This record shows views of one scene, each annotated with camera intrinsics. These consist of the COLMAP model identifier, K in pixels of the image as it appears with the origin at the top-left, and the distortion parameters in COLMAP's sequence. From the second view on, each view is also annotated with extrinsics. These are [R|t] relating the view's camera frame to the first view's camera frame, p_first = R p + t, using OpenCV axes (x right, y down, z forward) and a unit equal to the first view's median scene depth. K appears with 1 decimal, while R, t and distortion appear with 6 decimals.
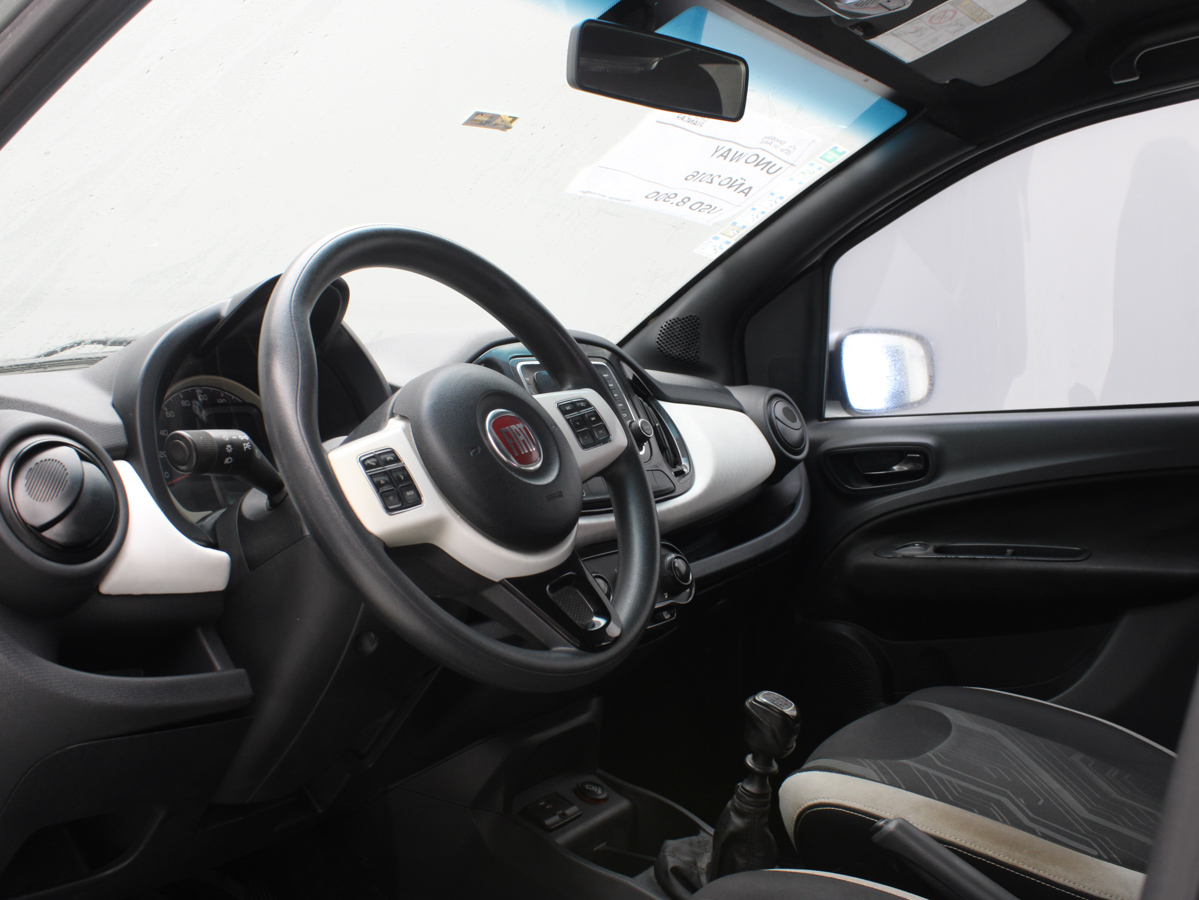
lens RADIAL K [[1209.4, 0, 604.8], [0, 1209.4, 452.2], [0, 0, 1]] dist [-0.153714, 0.131323]
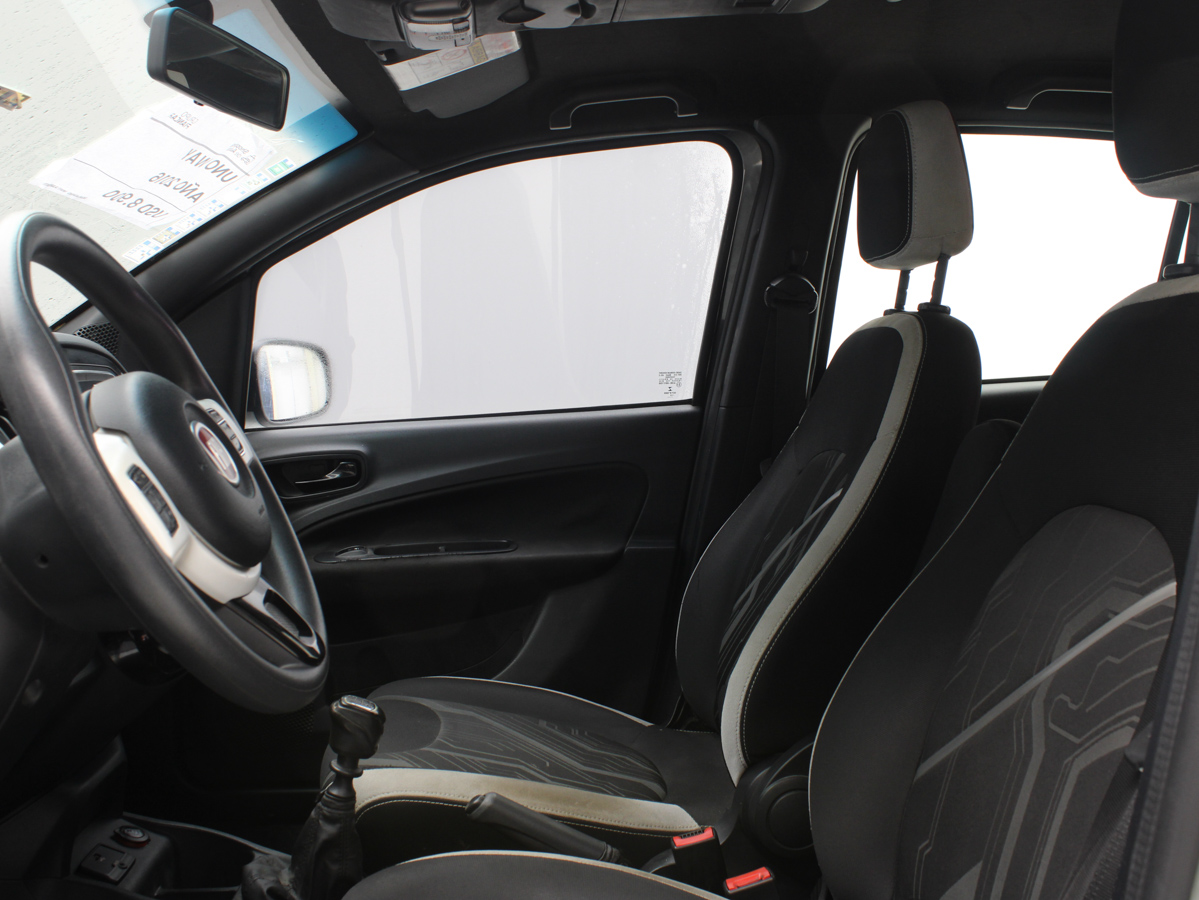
lens RADIAL K [[1209.4, 0, 604.8], [0, 1209.4, 452.2], [0, 0, 1]] dist [-0.153714, 0.131323]
pose [[0.790695, -0.031188, 0.611416, -0.266178], [0.037749, 0.999285, 0.002155, -0.000522], [-0.611046, 0.021376, 0.791307, 0.053083]]
